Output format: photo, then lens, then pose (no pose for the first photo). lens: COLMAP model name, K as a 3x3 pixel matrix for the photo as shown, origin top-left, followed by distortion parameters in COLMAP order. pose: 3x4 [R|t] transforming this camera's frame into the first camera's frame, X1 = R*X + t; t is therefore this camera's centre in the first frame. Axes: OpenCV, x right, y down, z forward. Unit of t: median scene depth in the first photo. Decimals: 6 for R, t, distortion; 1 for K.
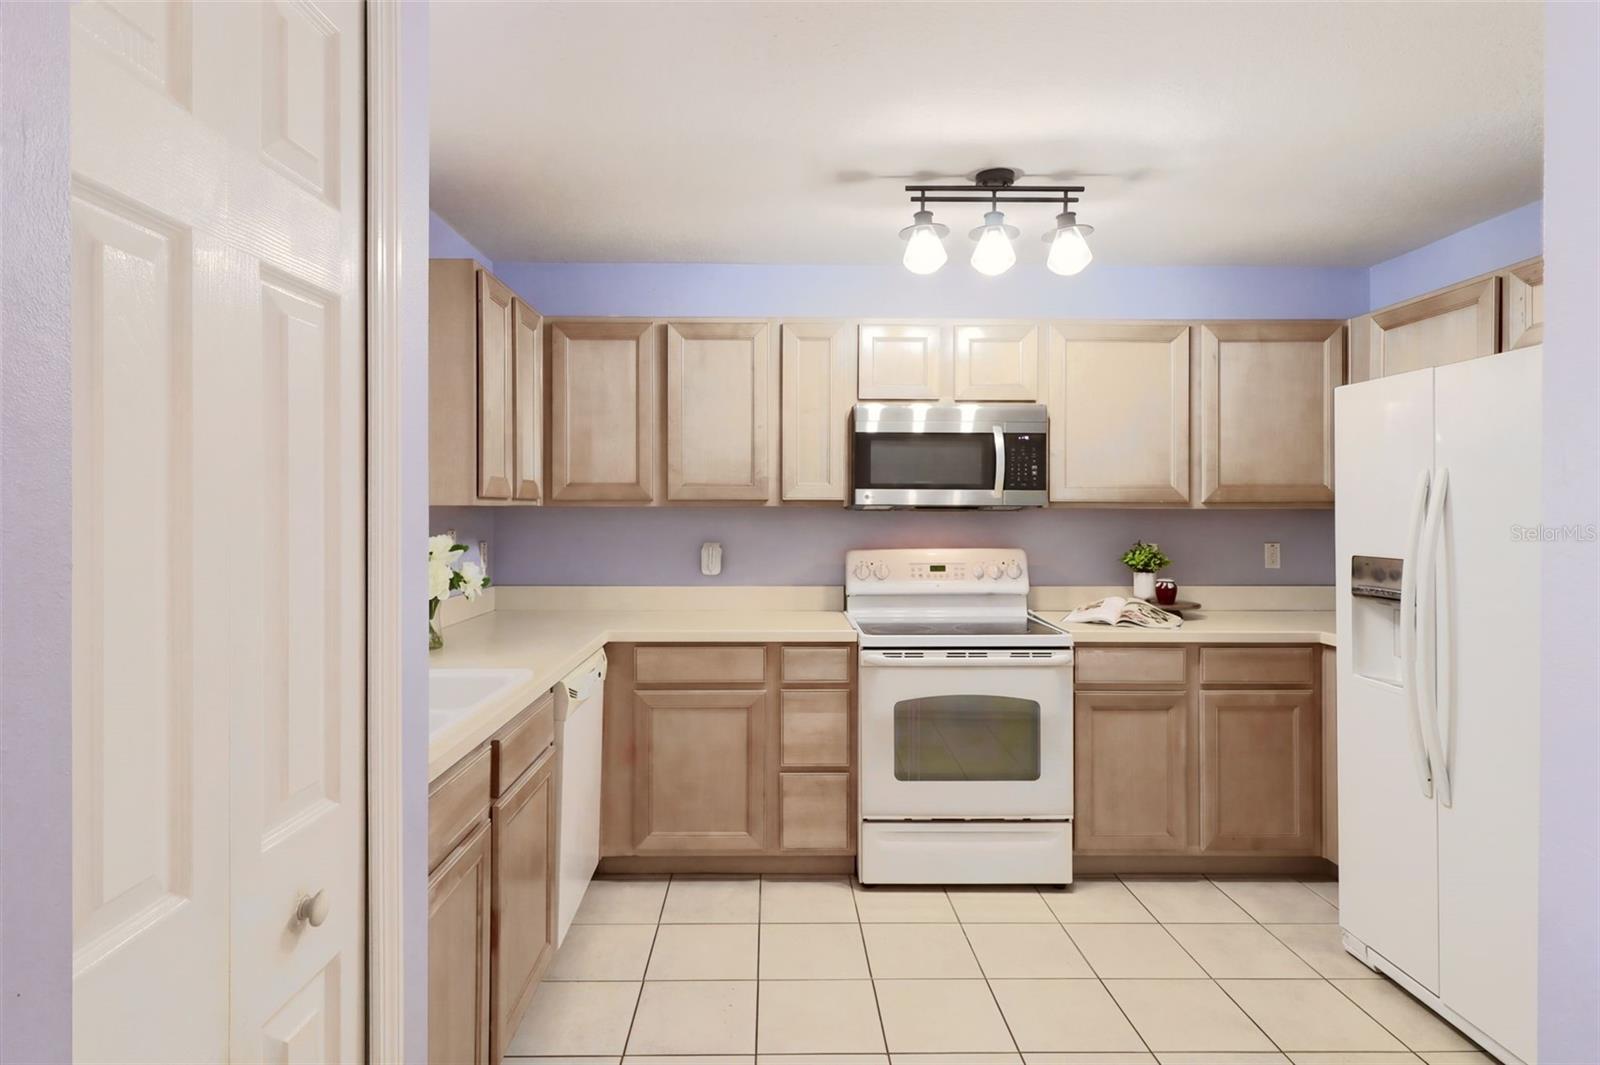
lens RADIAL K [[906.6, 0, 837.5], [0, 906.6, 503.6], [0, 0, 1]] dist [0.003639, -0.002028]
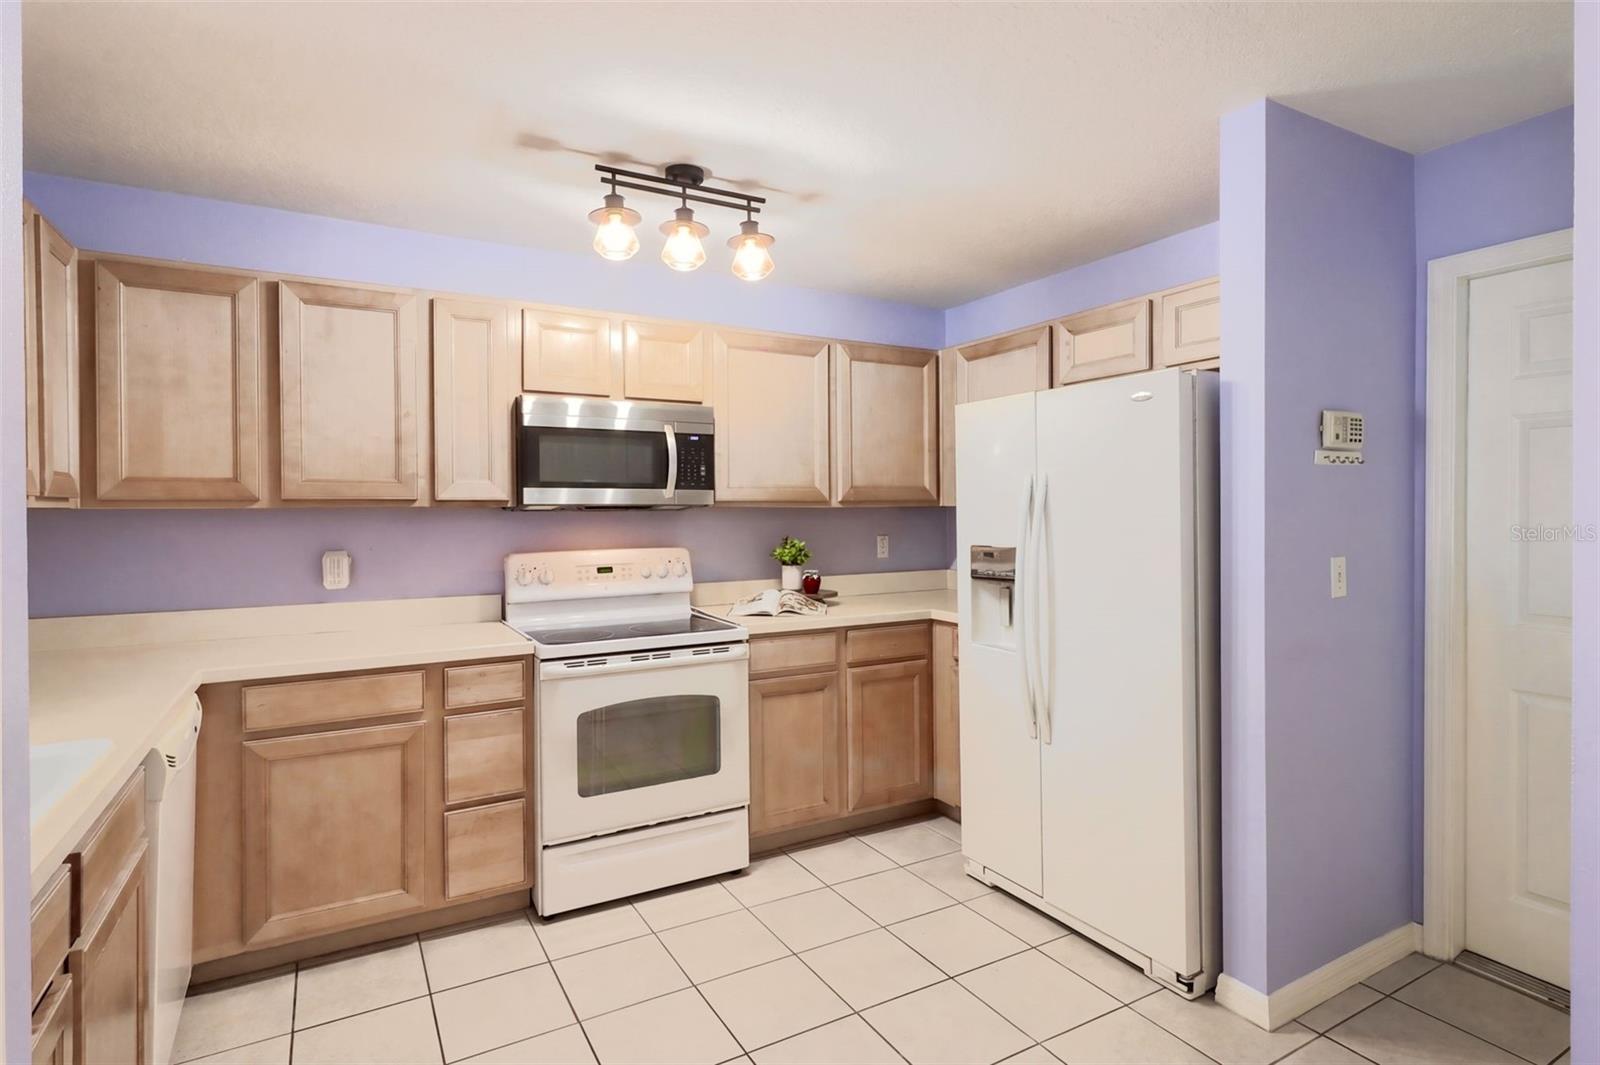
lens RADIAL K [[808.9, 0, 779.4], [0, 808.9, 506.8], [0, 0, 1]] dist [0.001485, -0.001375]
pose [[0.877418, -0.005241, 0.479699, -0.151660], [0.003612, 0.999984, 0.004319, 0.000805], [-0.479714, -0.002057, 0.877423, 0.163310]]
